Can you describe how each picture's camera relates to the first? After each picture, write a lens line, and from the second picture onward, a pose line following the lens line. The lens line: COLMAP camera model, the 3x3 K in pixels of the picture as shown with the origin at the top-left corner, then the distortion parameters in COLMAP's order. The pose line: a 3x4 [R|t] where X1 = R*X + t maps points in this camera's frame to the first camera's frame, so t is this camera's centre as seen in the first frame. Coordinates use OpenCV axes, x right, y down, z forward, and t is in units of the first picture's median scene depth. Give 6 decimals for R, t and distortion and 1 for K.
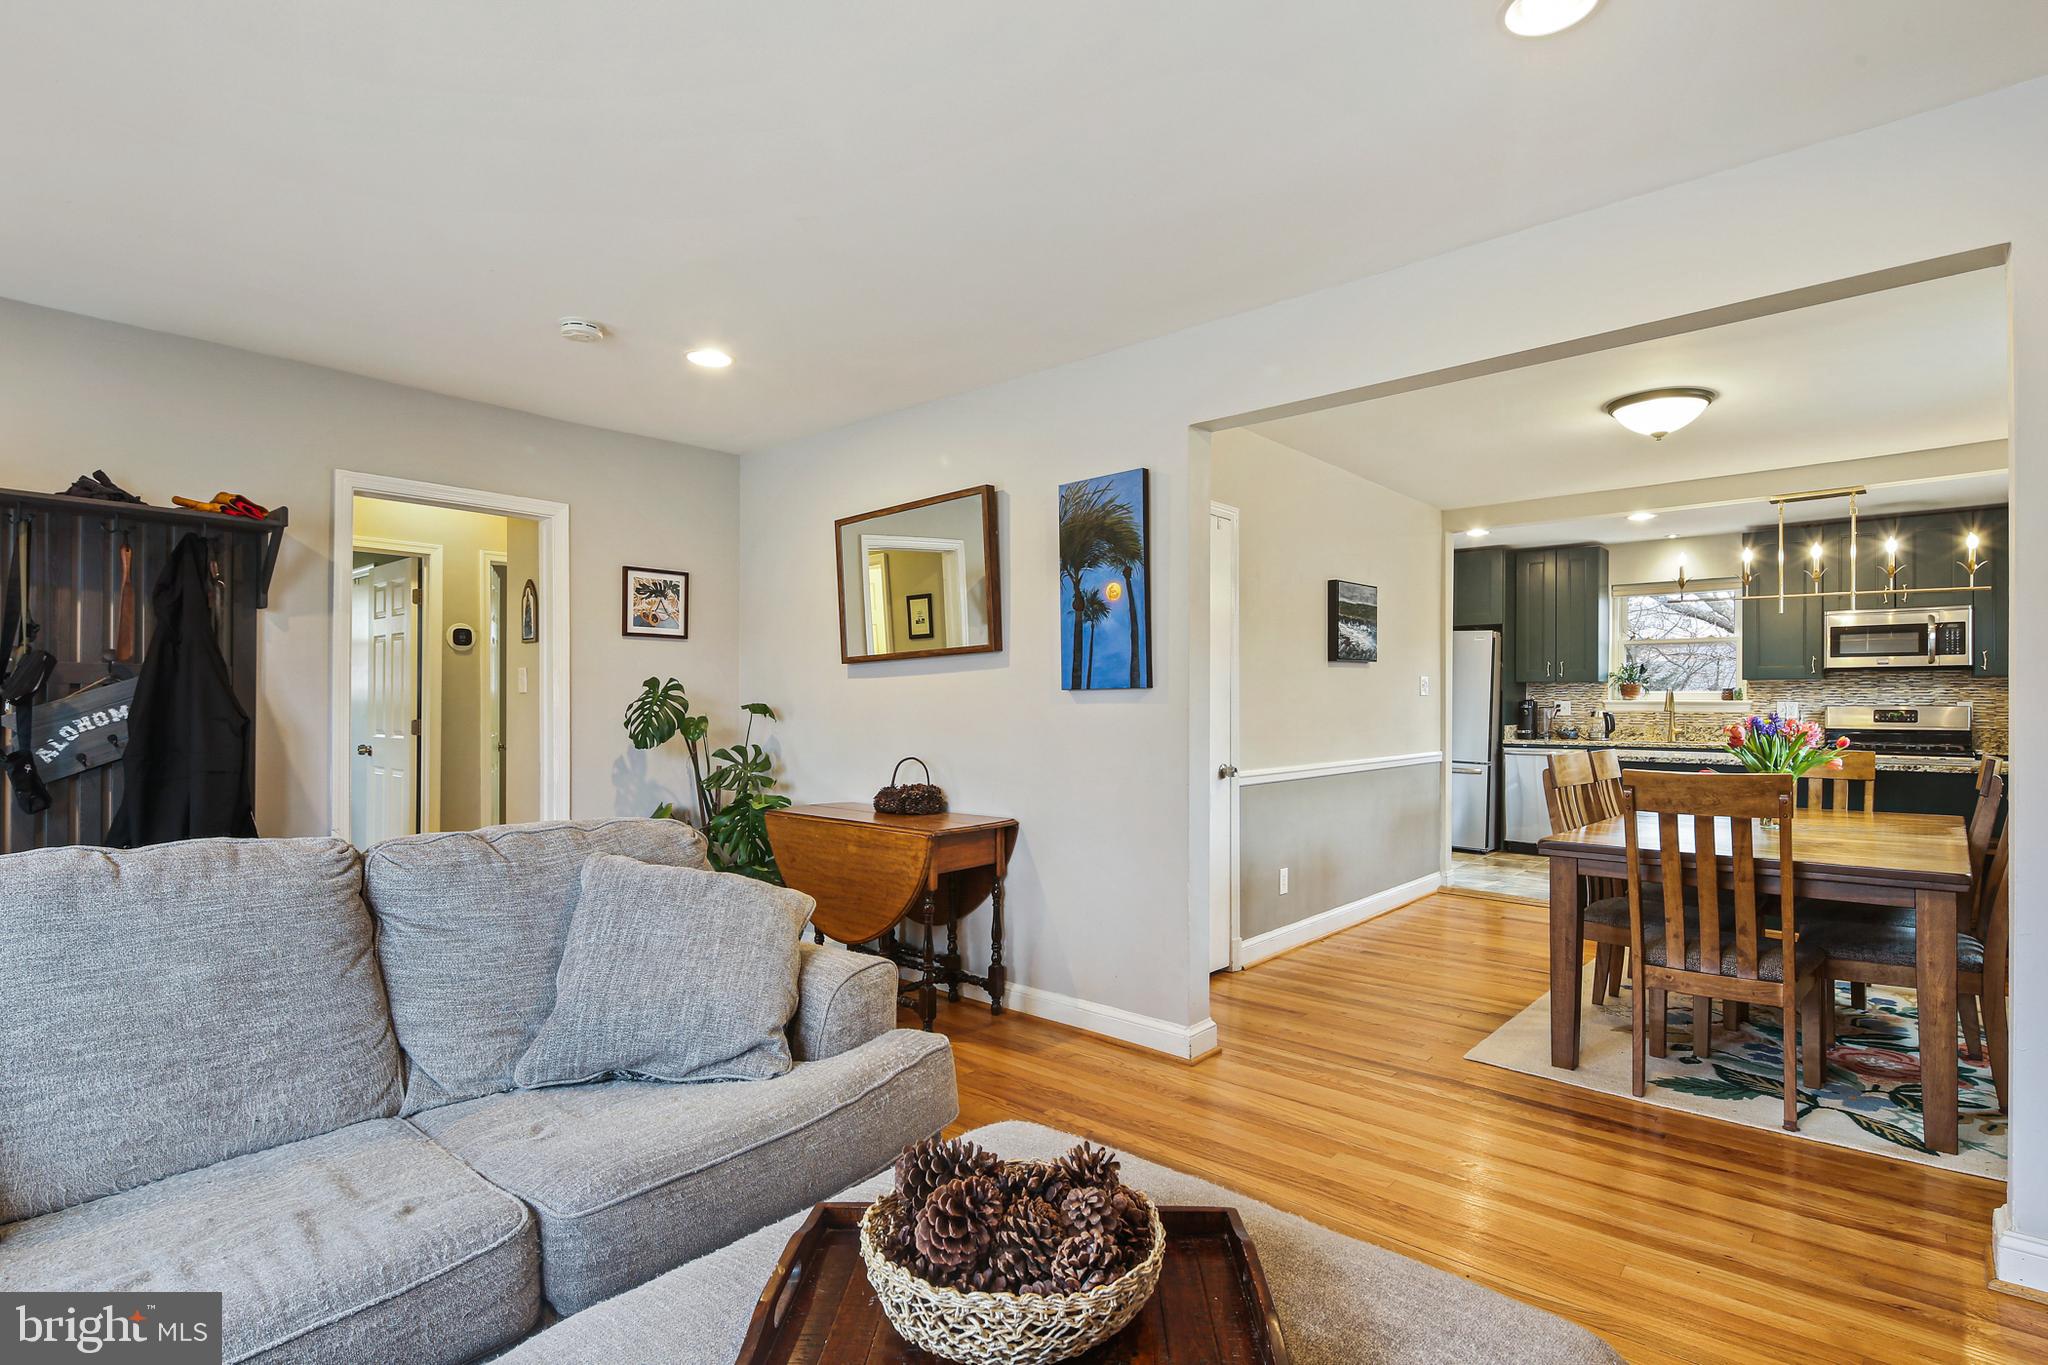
lens RADIAL K [[997.1, 0, 1016.8], [0, 997.1, 696.8], [0, 0, 1]] dist [0.002437, -0.000394]
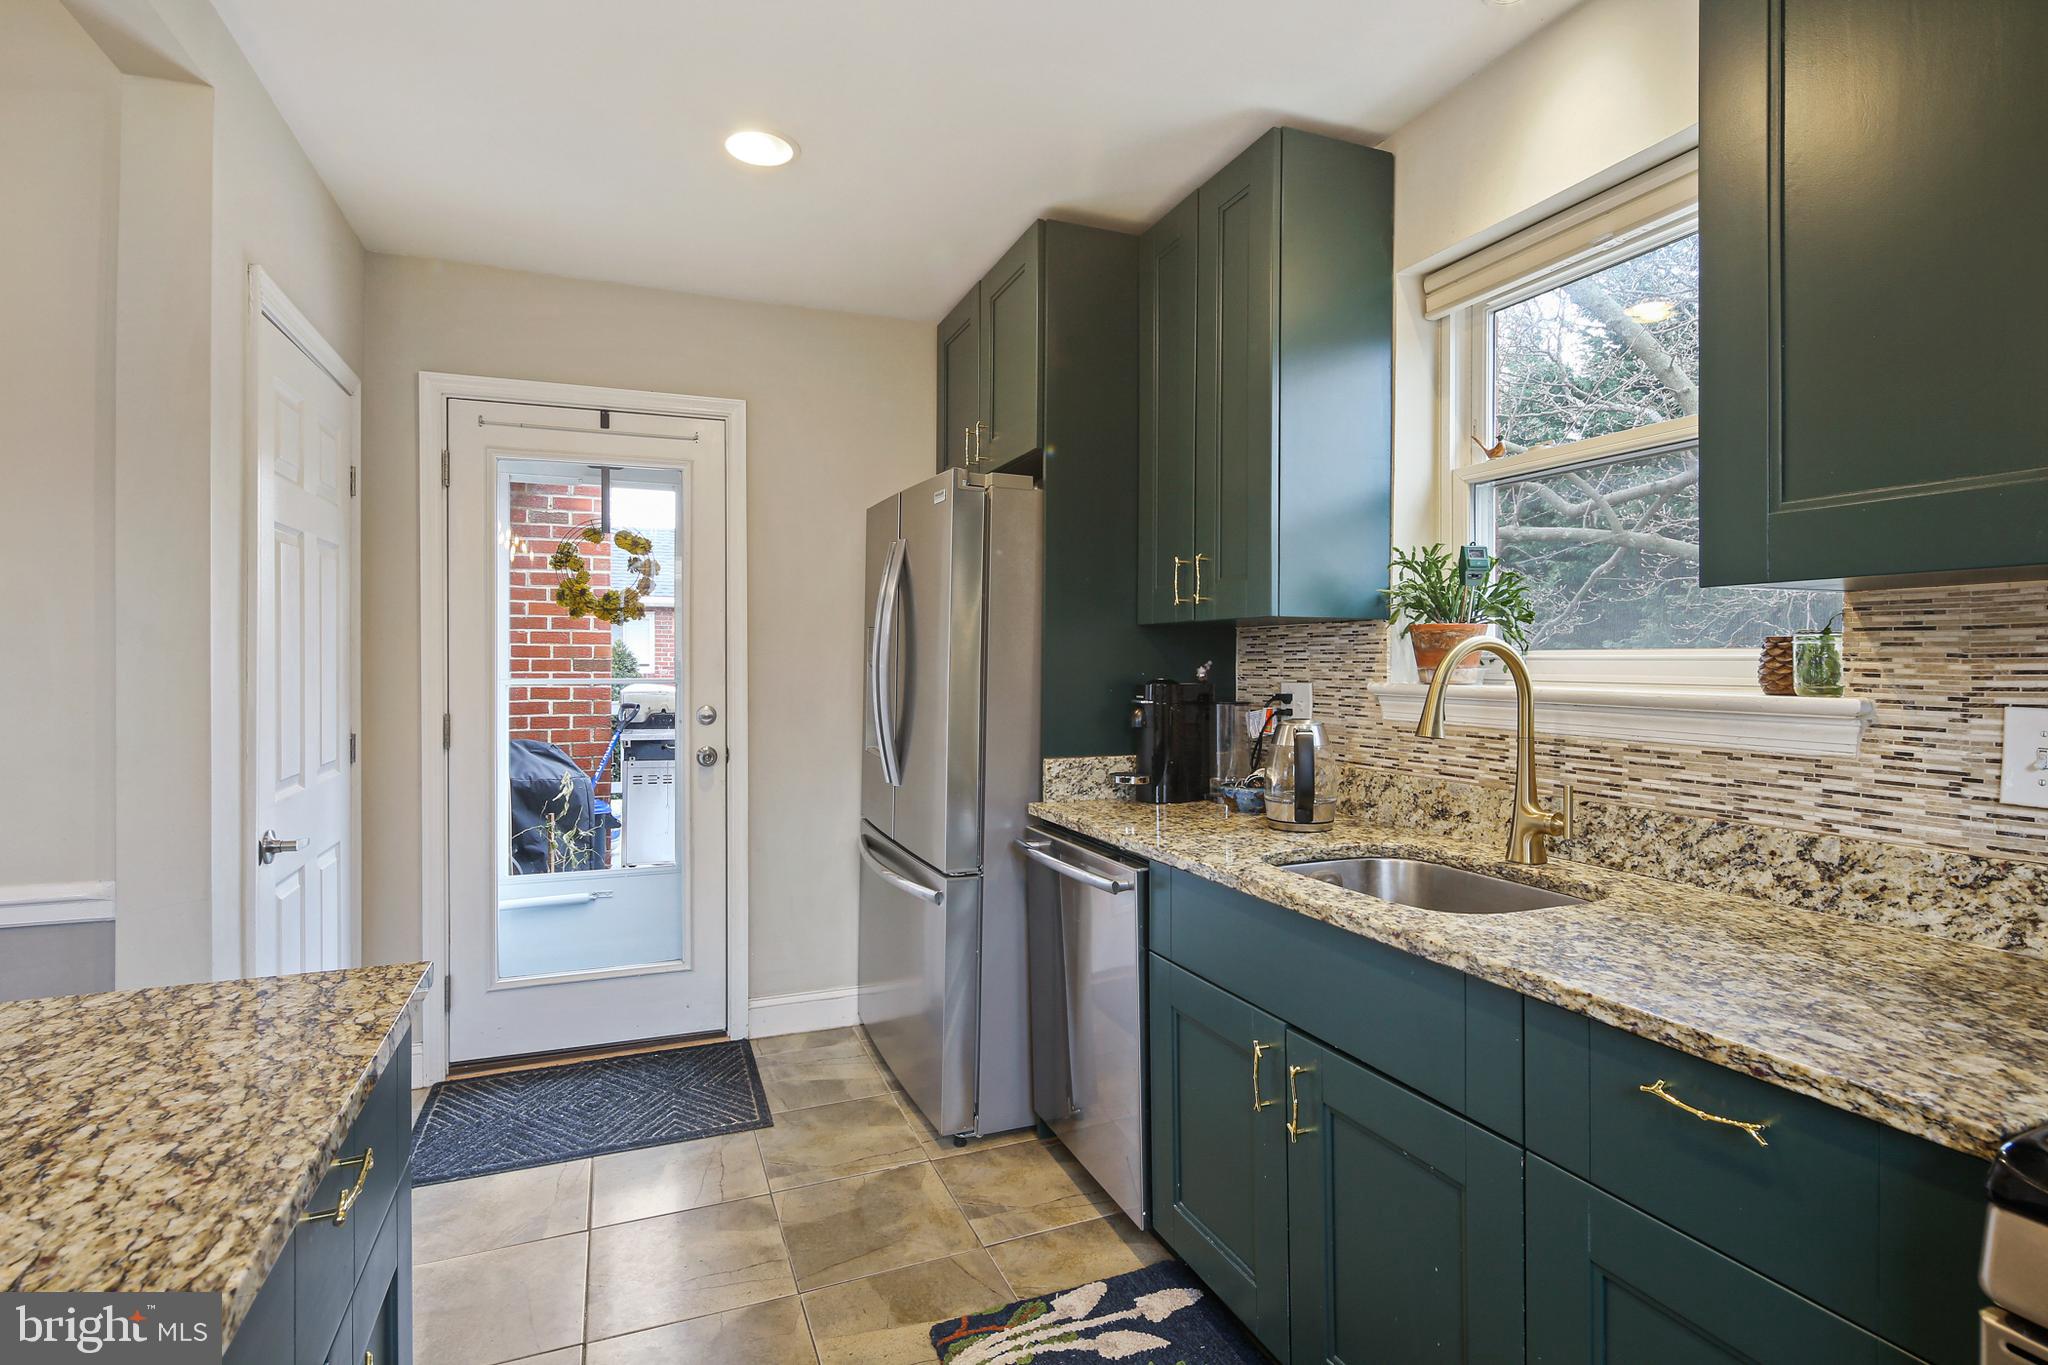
lens RADIAL K [[997.1, 0, 1020.9], [0, 997.1, 666.4], [0, 0, 1]] dist [0.002437, -0.000394]
pose [[0.903518, 0.002549, -0.428542, 0.665751], [0.001390, 0.999960, 0.008878, -0.004303], [0.428547, -0.008617, 0.903478, 0.753145]]
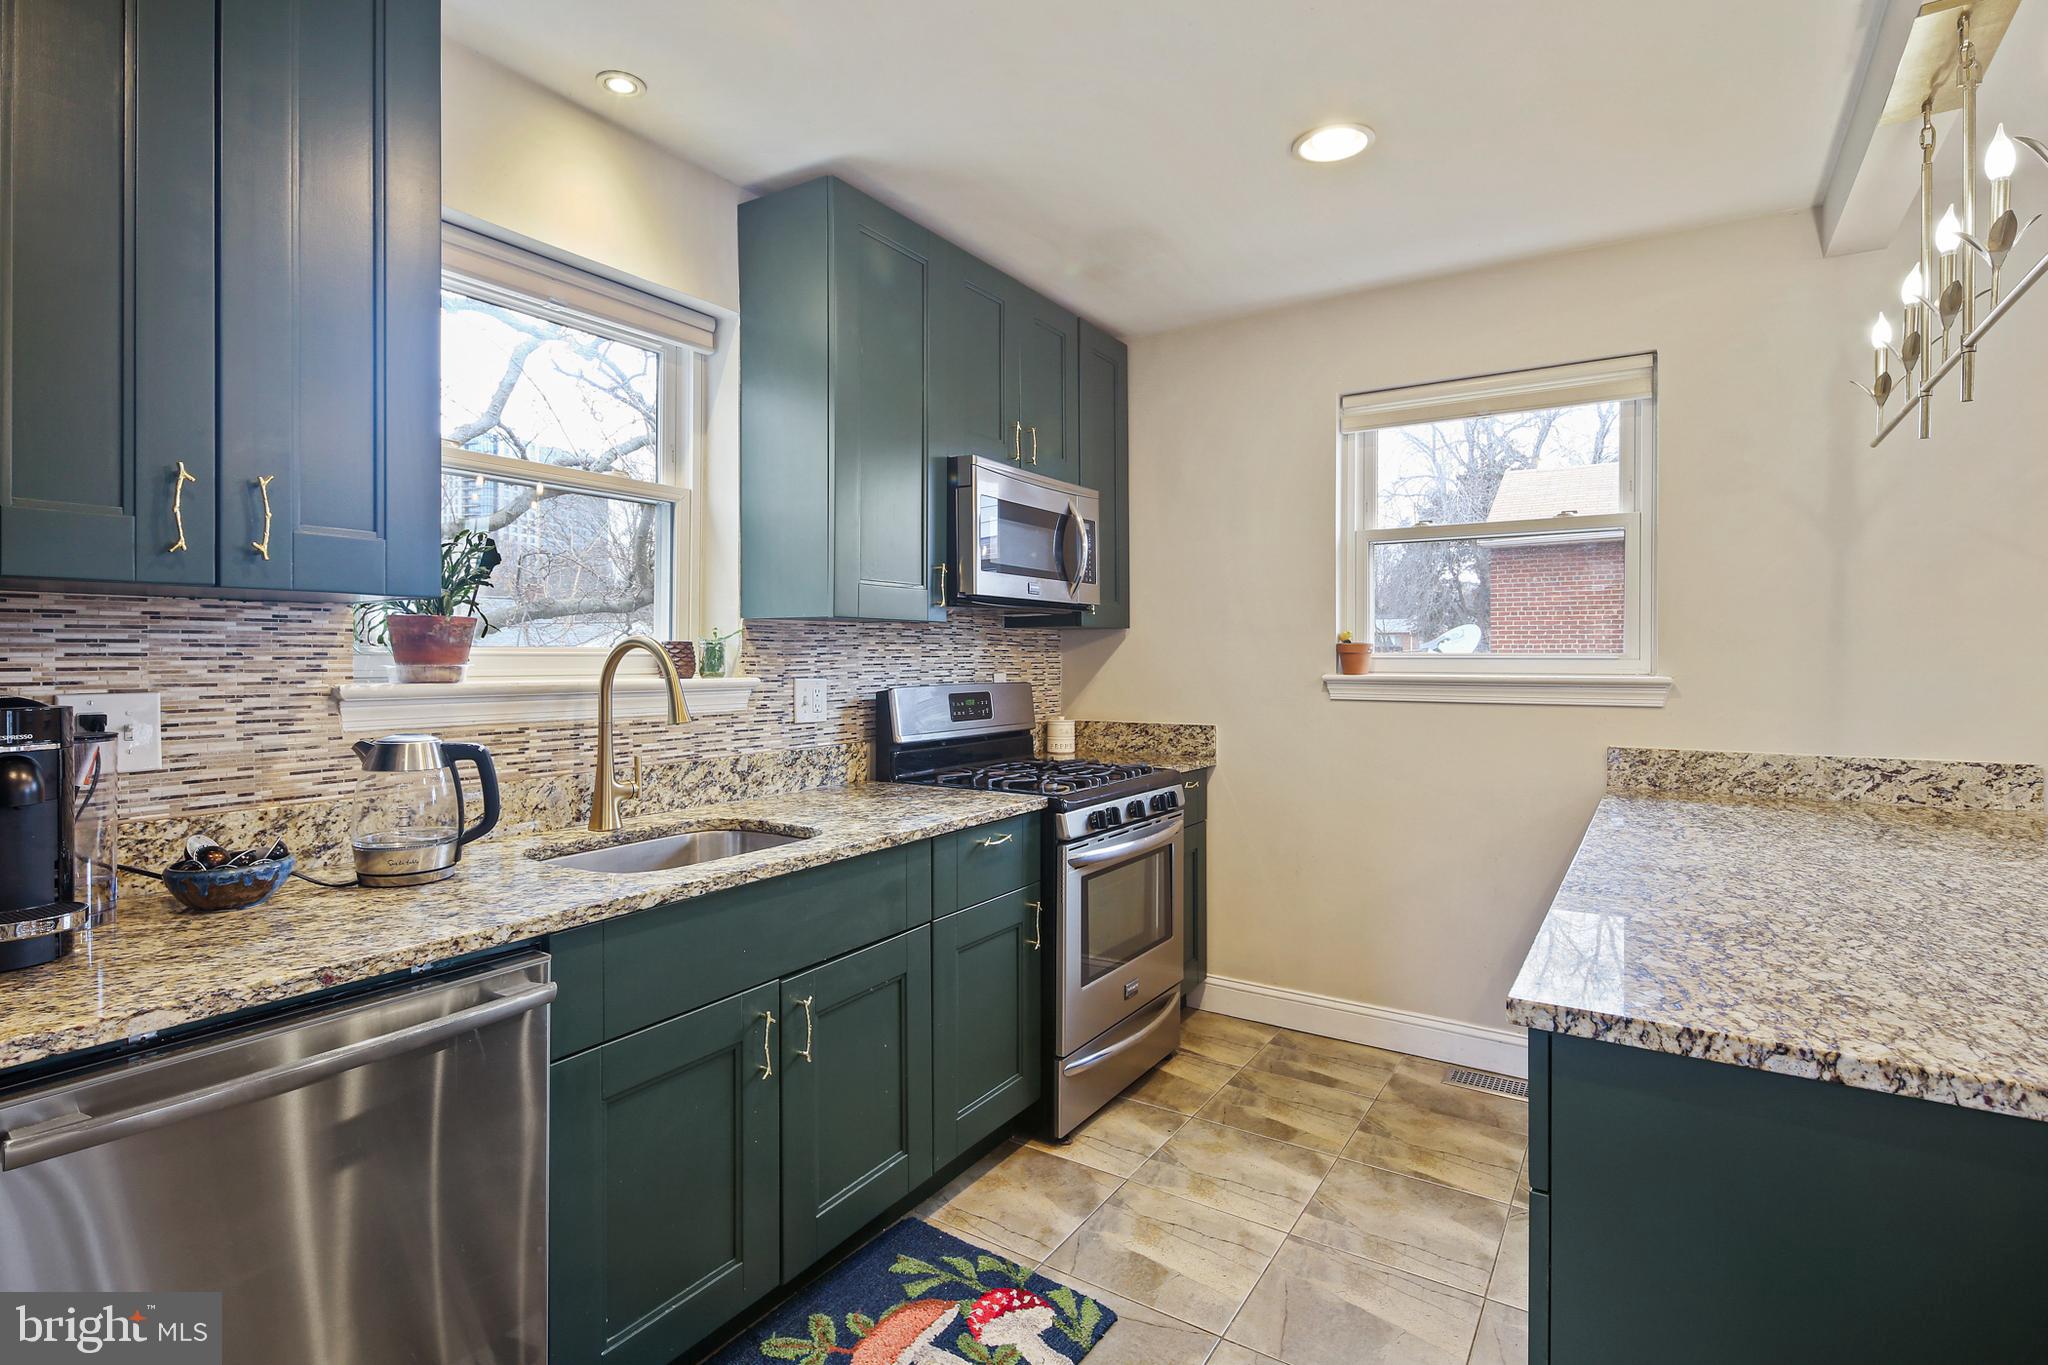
lens RADIAL K [[997.1, 0, 1018.7], [0, 997.1, 665.4], [0, 0, 1]] dist [0.002437, -0.000394]
pose [[-0.165923, -0.009270, 0.986095, 0.373021], [-0.004978, 0.999951, 0.008563, -0.003915], [-0.986126, -0.003488, -0.165961, 0.956991]]
